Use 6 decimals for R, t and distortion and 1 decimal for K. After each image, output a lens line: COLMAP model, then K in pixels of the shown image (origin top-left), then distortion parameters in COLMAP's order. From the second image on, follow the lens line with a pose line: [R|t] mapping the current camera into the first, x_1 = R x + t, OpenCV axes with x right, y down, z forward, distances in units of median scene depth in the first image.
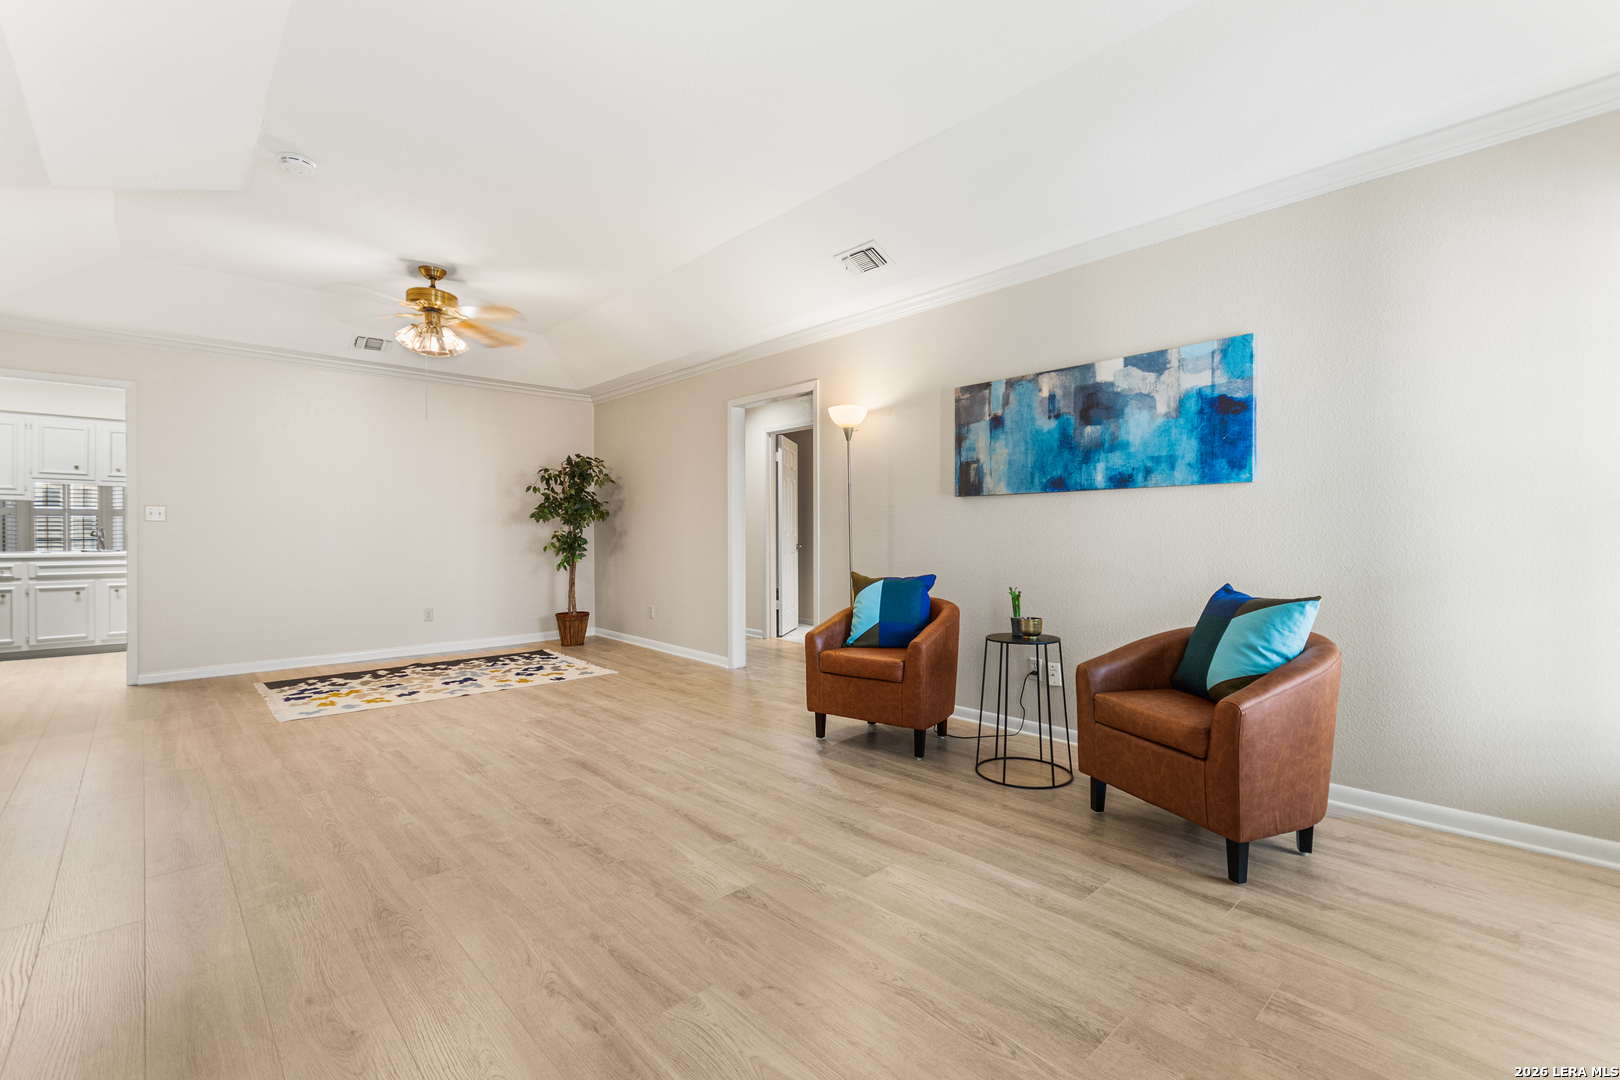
lens RADIAL K [[717.0, 0, 807.4], [0, 717.0, 534.5], [0, 0, 1]] dist [0.004918, -0.000496]
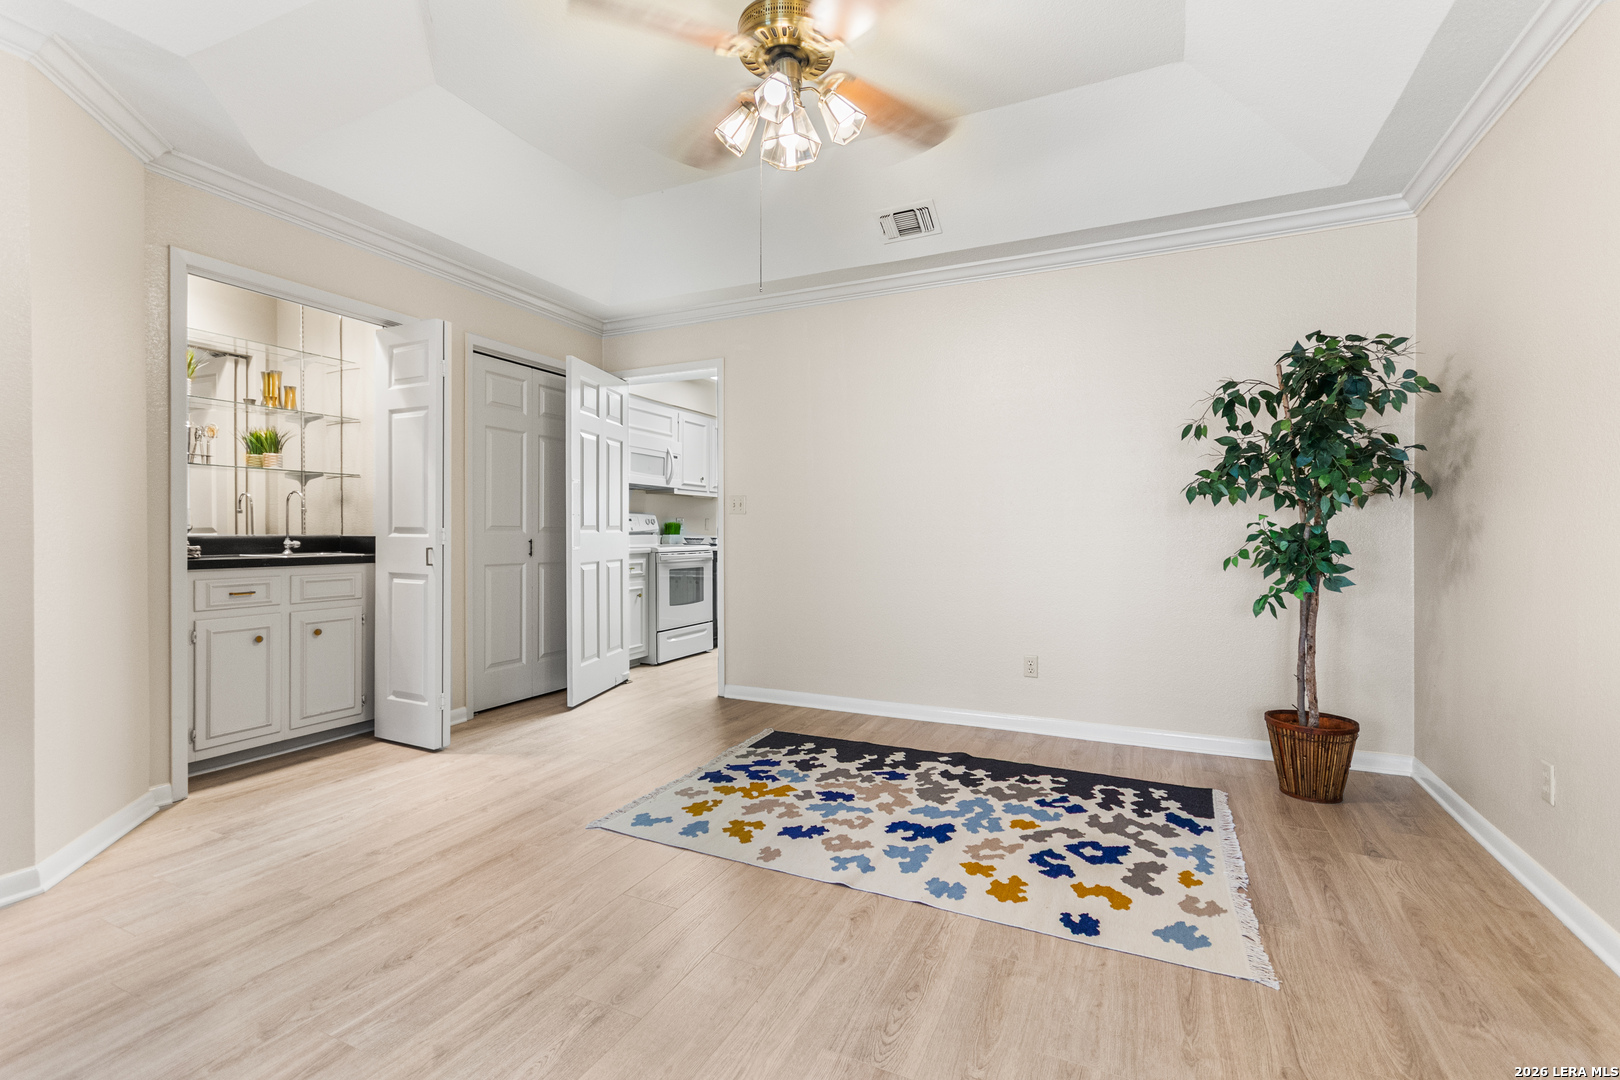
lens RADIAL K [[717.0, 0, 798.9], [0, 717.0, 520.4], [0, 0, 1]] dist [0.004918, -0.000496]
pose [[0.362935, -0.010550, -0.931755, -0.087143], [-0.002388, 0.999922, -0.012252, -0.000876], [0.931812, 0.006671, 0.362881, 1.080150]]
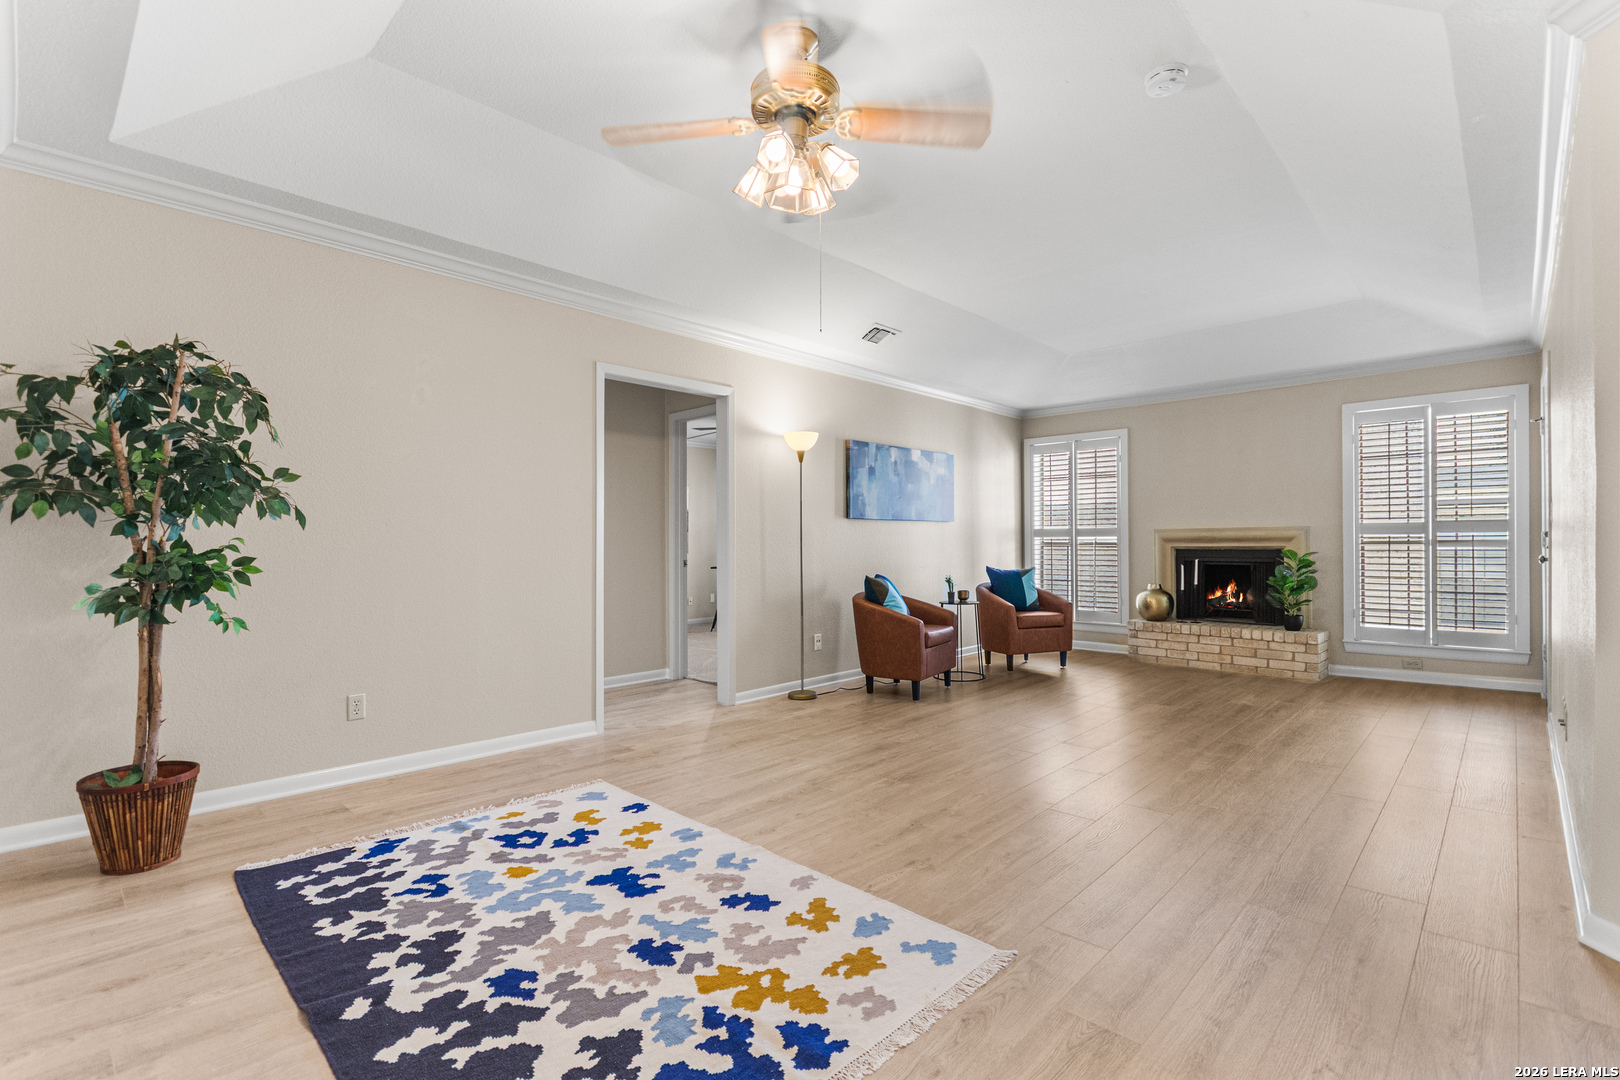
lens RADIAL K [[741.3, 0, 824.2], [0, 741.3, 536.7], [0, 0, 1]] dist [0.010789, -0.004228]
pose [[-0.080162, 0.012344, 0.996705, -1.372273], [0.005451, 0.999914, -0.011945, -0.001260], [-0.996767, 0.004475, -0.080223, 1.328100]]
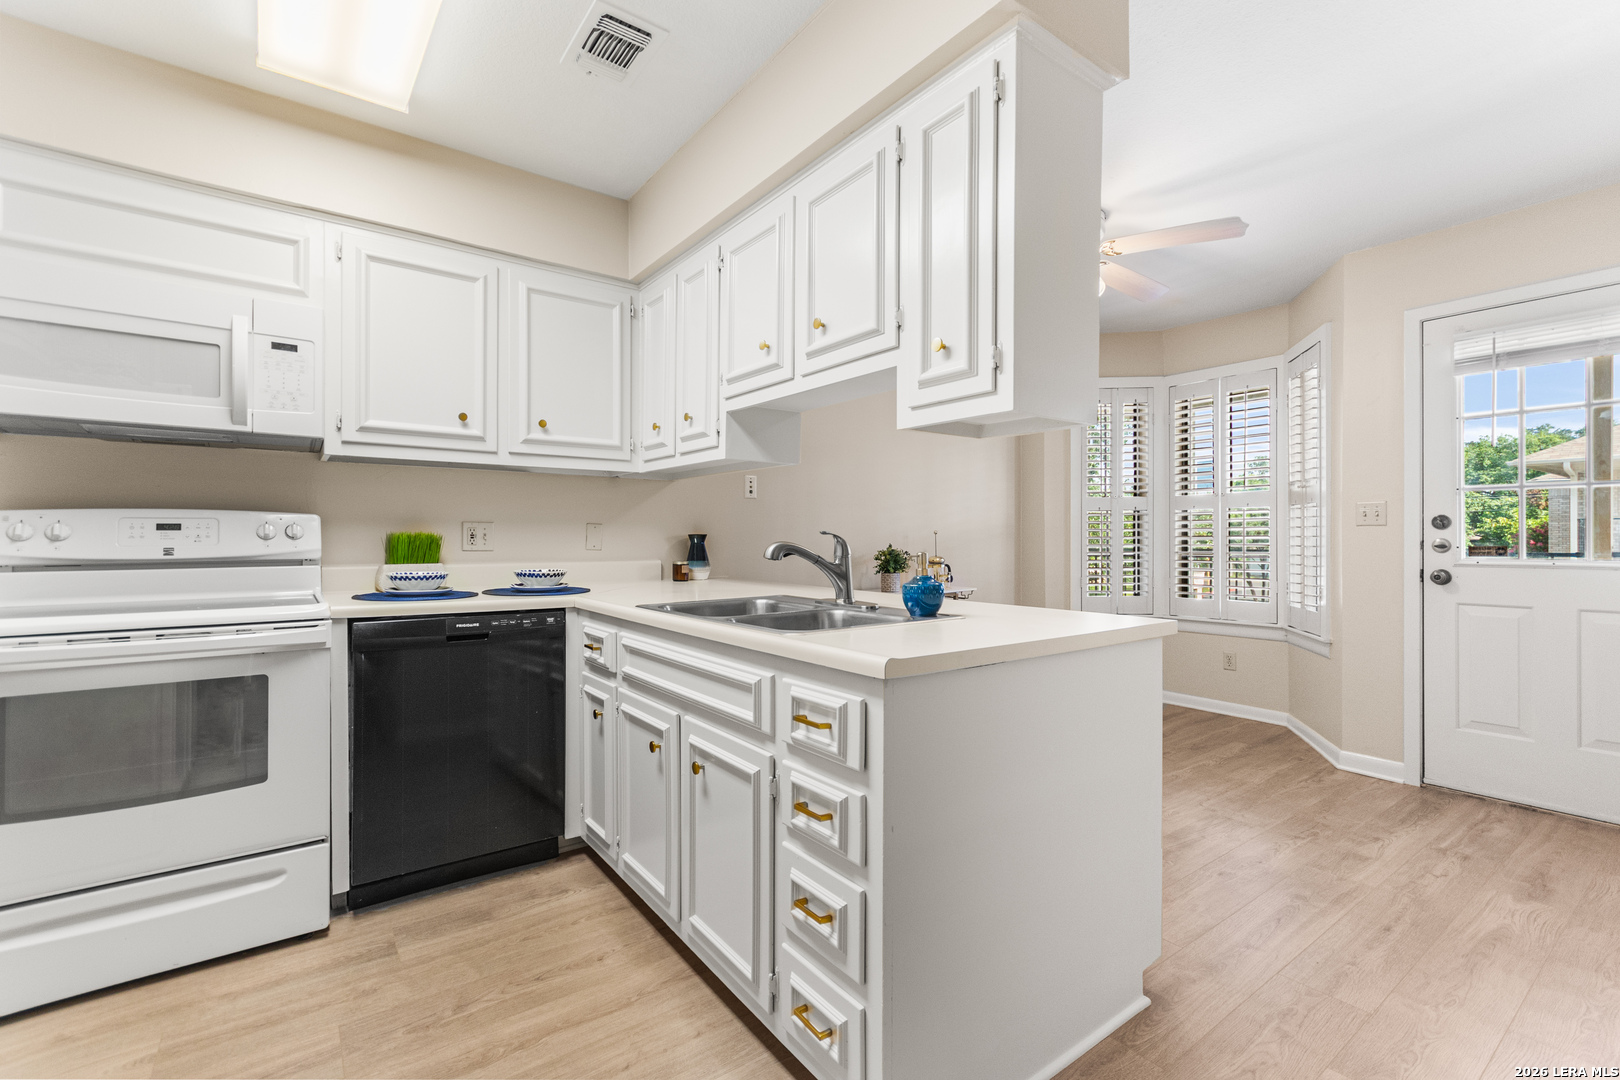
lens RADIAL K [[717.0, 0, 812.7], [0, 717.0, 540.7], [0, 0, 1]] dist [0.004918, -0.000496]
pose [[-0.109517, 0.004743, -0.993974, -1.280181], [-0.001972, 0.999986, 0.004989, -0.014275], [0.993983, 0.002506, -0.109506, 1.959898]]
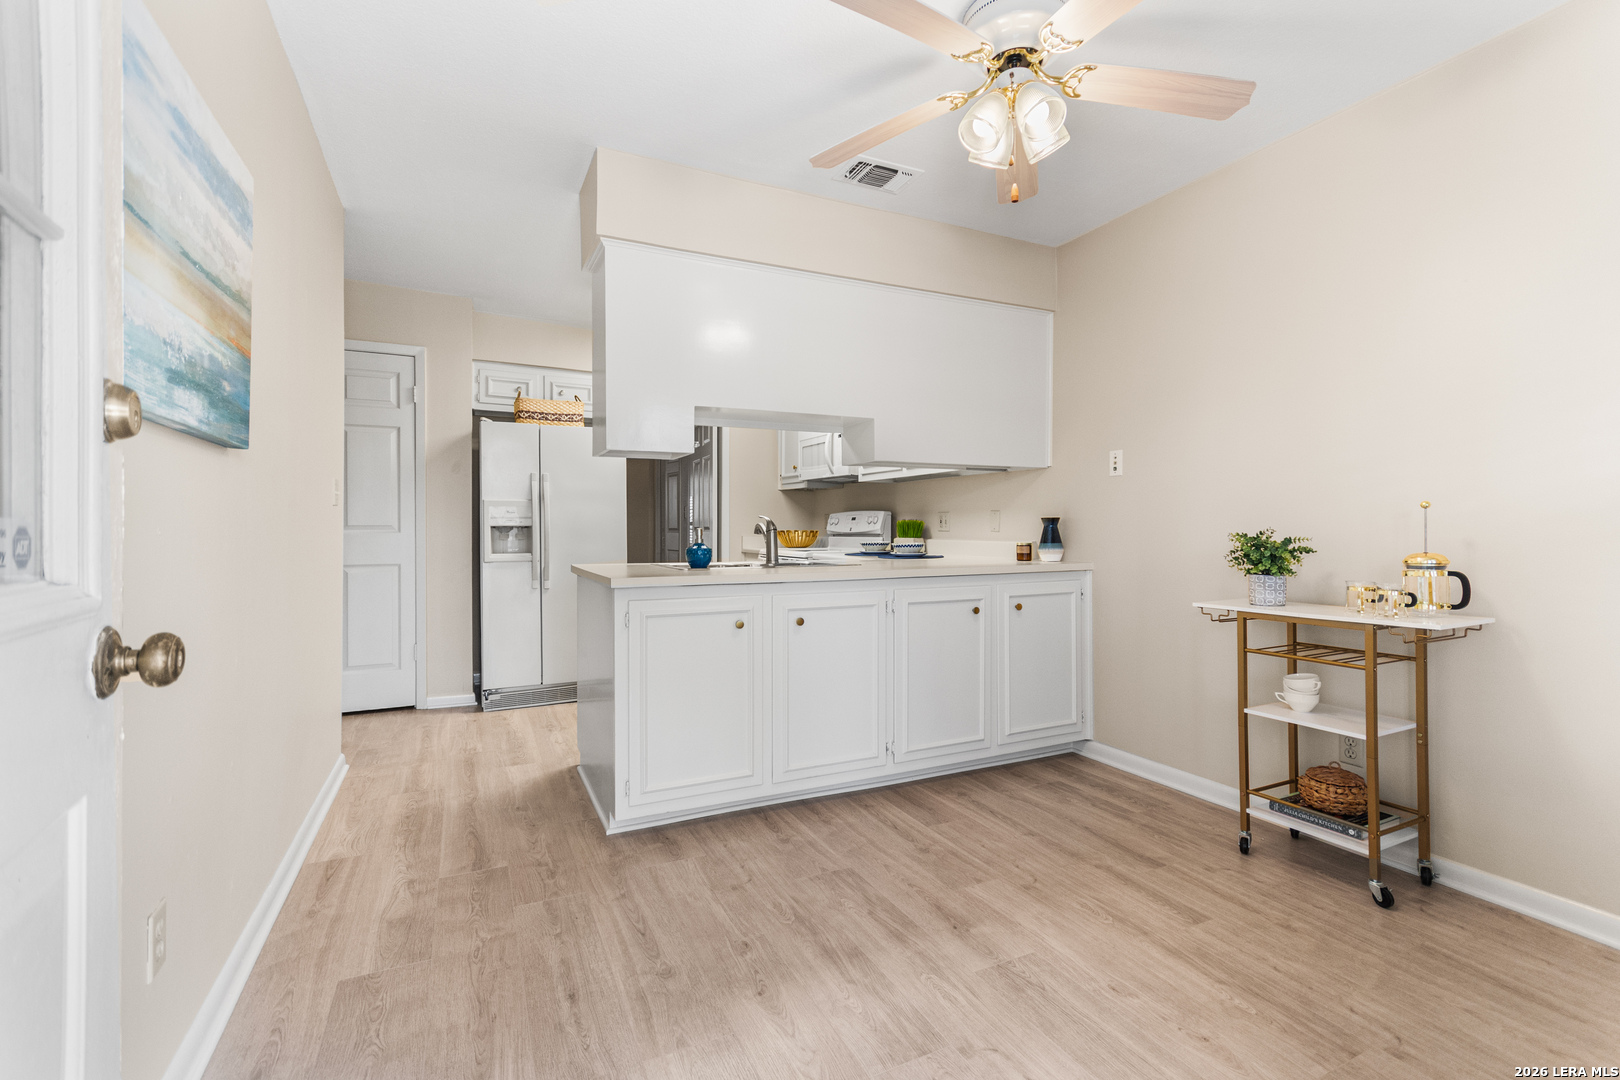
lens RADIAL K [[717.0, 0, 796.4], [0, 717.0, 520.4], [0, 0, 1]] dist [0.004918, -0.000496]
pose [[-0.950173, 0.004649, 0.311688, -2.179808], [0.002067, 0.999961, -0.008612, -0.005942], [-0.311716, -0.007539, -0.950146, 2.748075]]
